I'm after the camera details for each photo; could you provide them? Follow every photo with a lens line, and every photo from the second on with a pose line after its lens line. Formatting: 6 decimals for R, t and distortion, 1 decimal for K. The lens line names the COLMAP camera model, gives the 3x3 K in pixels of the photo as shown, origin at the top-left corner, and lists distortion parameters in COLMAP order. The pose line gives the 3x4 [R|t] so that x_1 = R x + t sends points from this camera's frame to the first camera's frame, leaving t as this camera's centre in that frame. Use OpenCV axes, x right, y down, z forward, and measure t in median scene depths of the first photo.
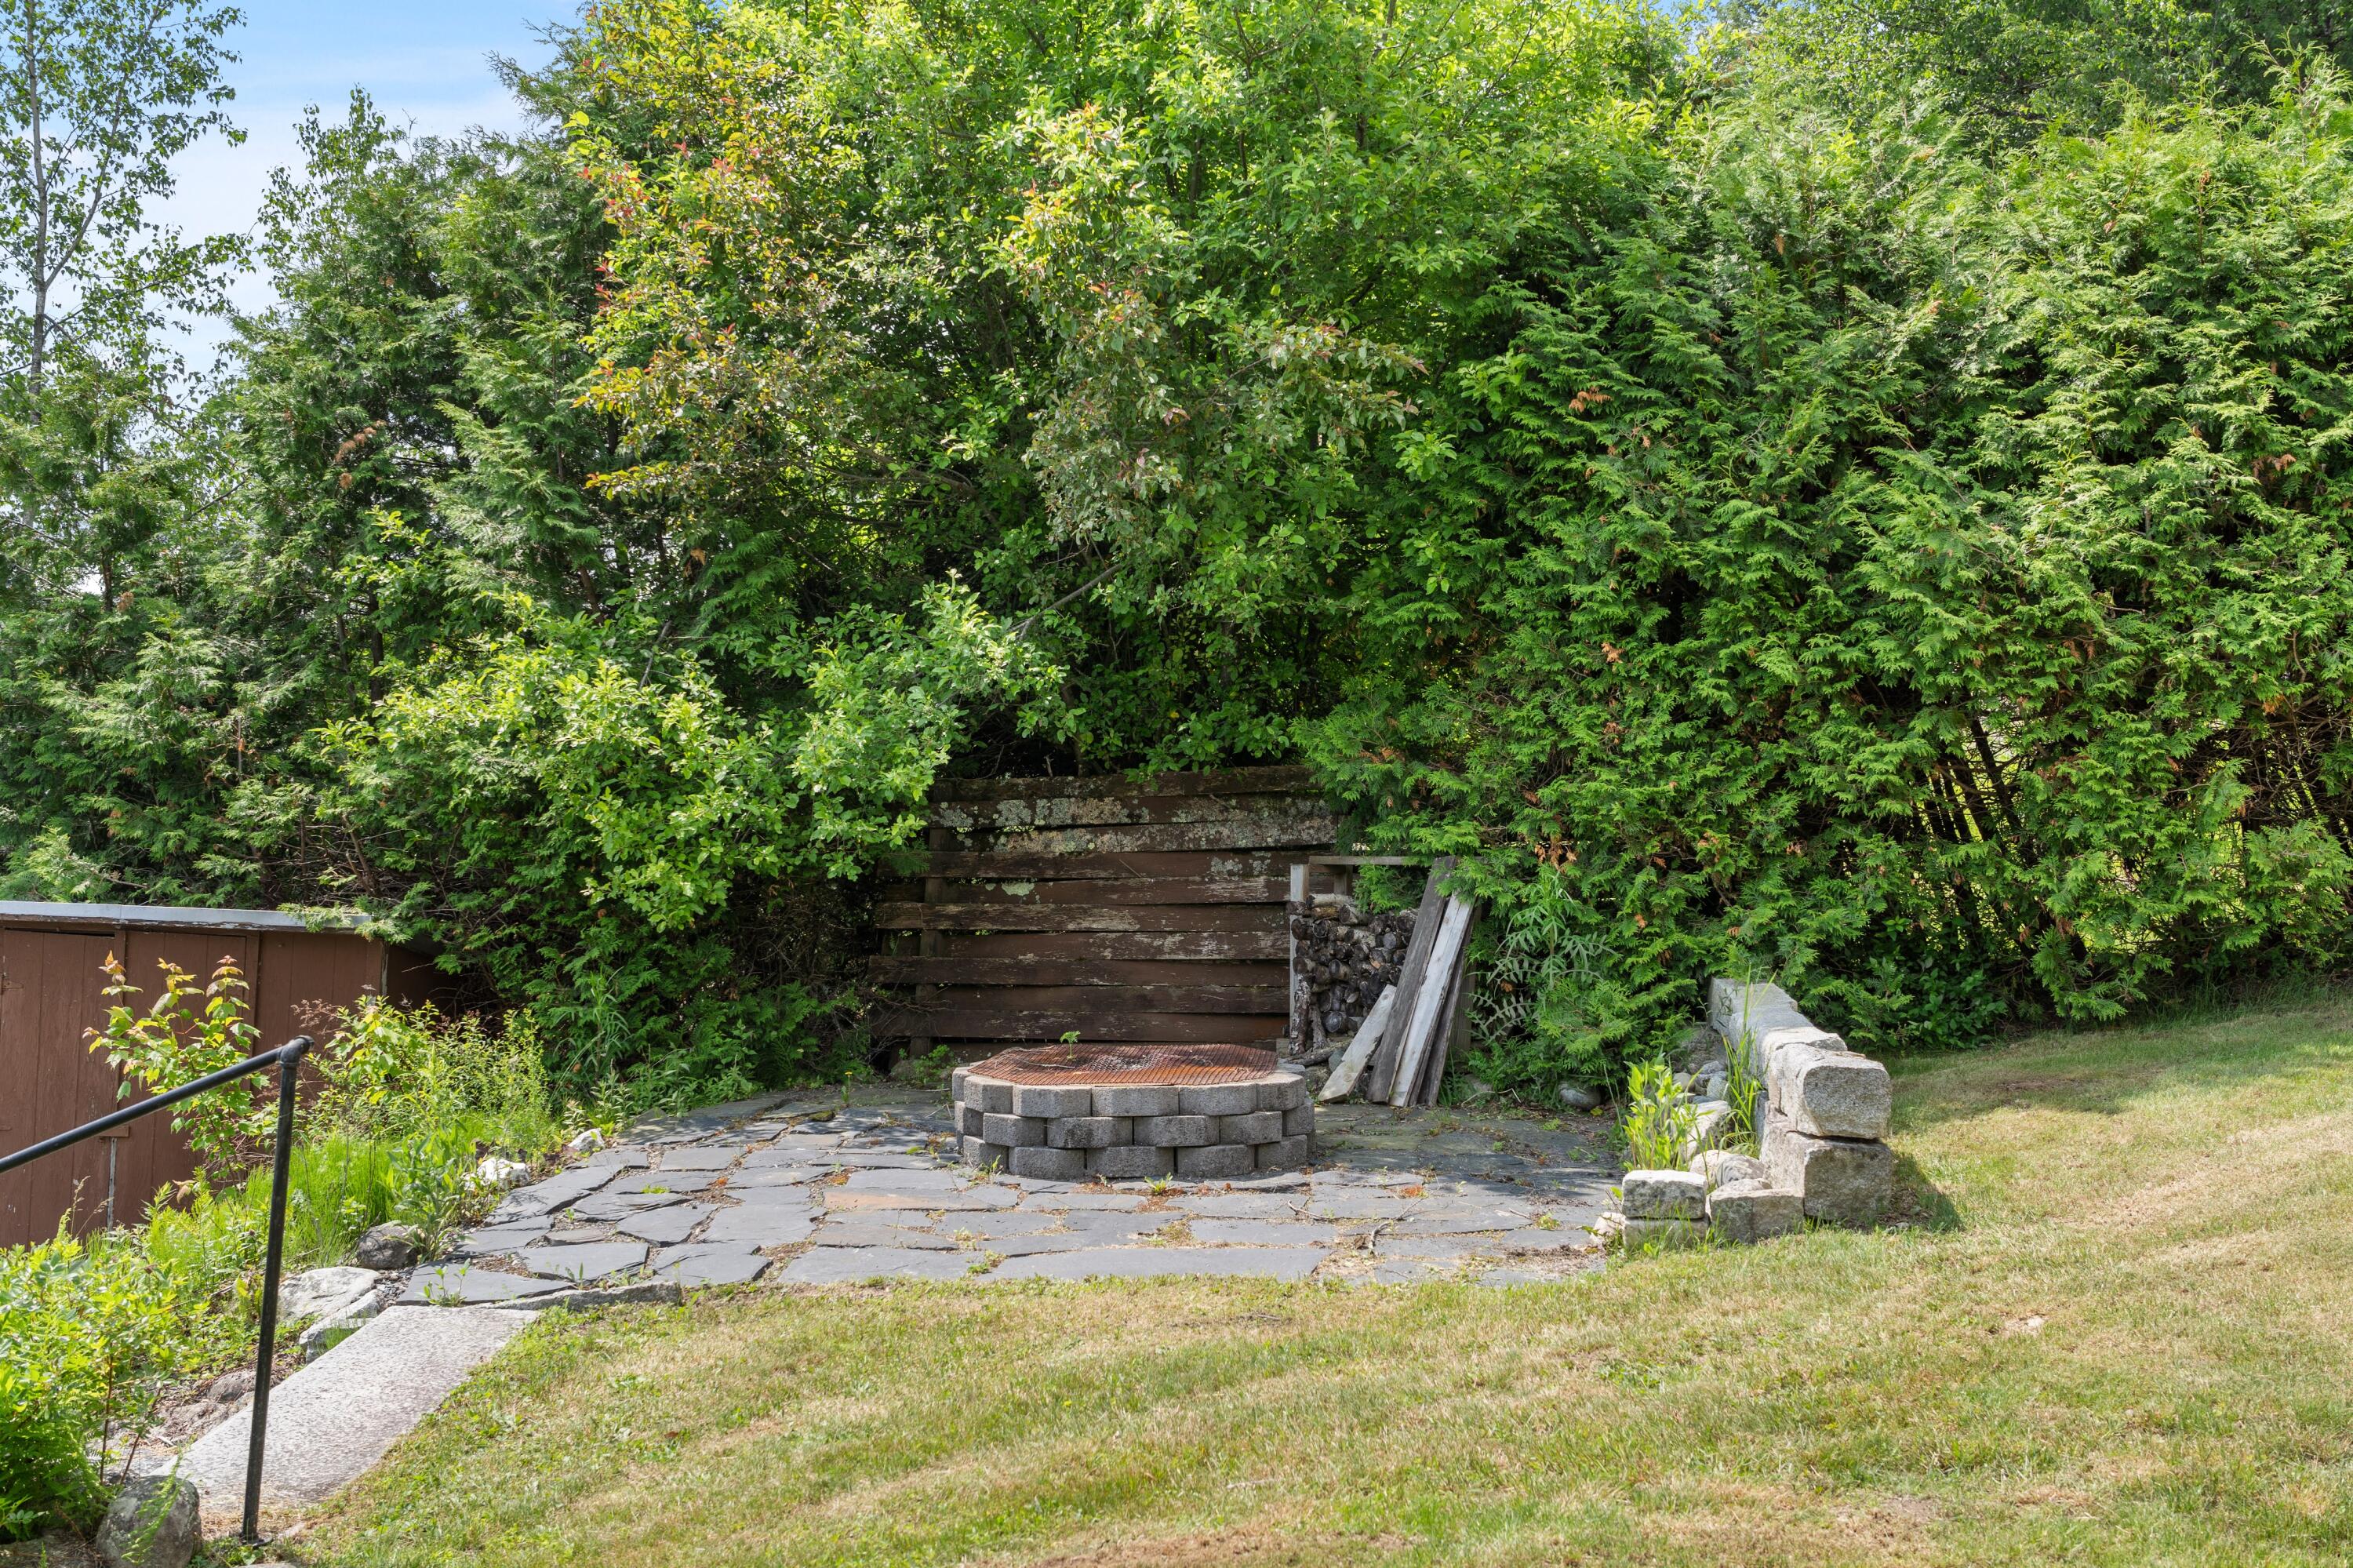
lens RADIAL K [[2238.4, 0, 1175.3], [0, 2238.4, 731.6], [0, 0, 1]] dist [0.009457, 0.002131]
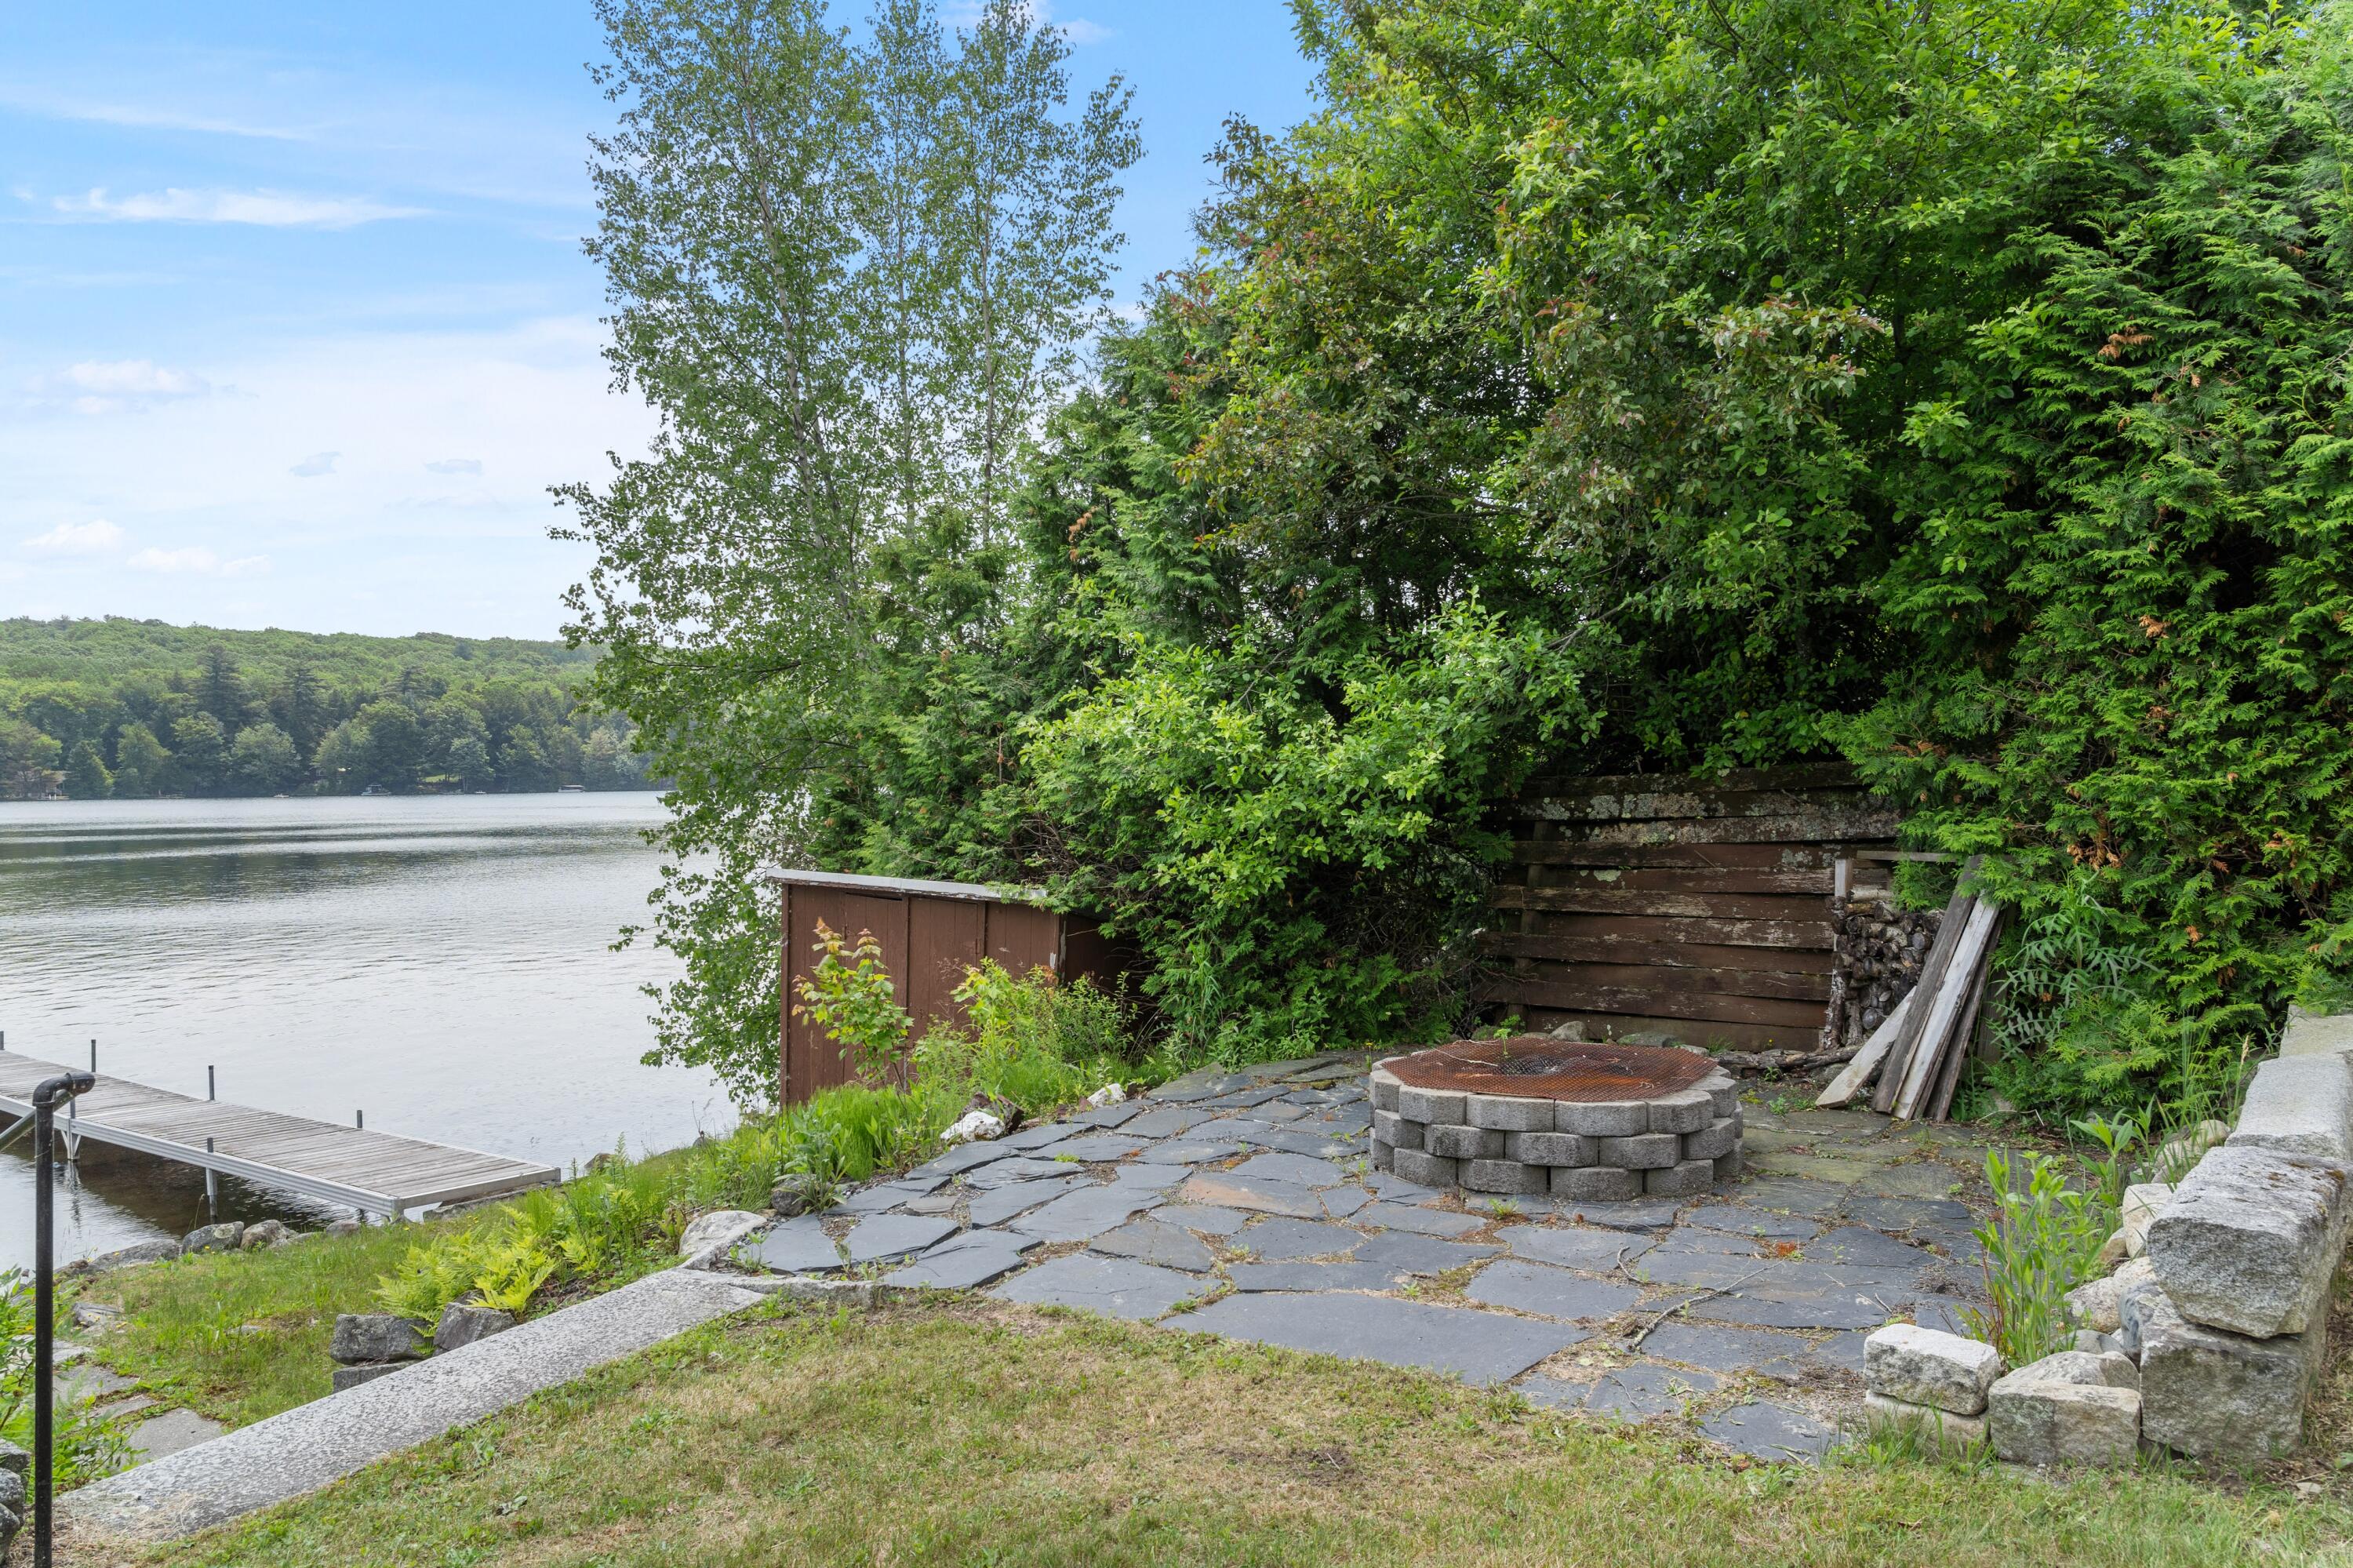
lens RADIAL K [[1577.2, 0, 1176.5], [0, 1577.2, 784.0], [0, 0, 1]] dist [-0.024668, 0.002611]
pose [[0.880032, -0.010508, -0.474799, 0.145992], [0.023244, 0.999510, 0.020962, 0.004586], [0.474346, -0.029483, 0.879845, 0.274400]]
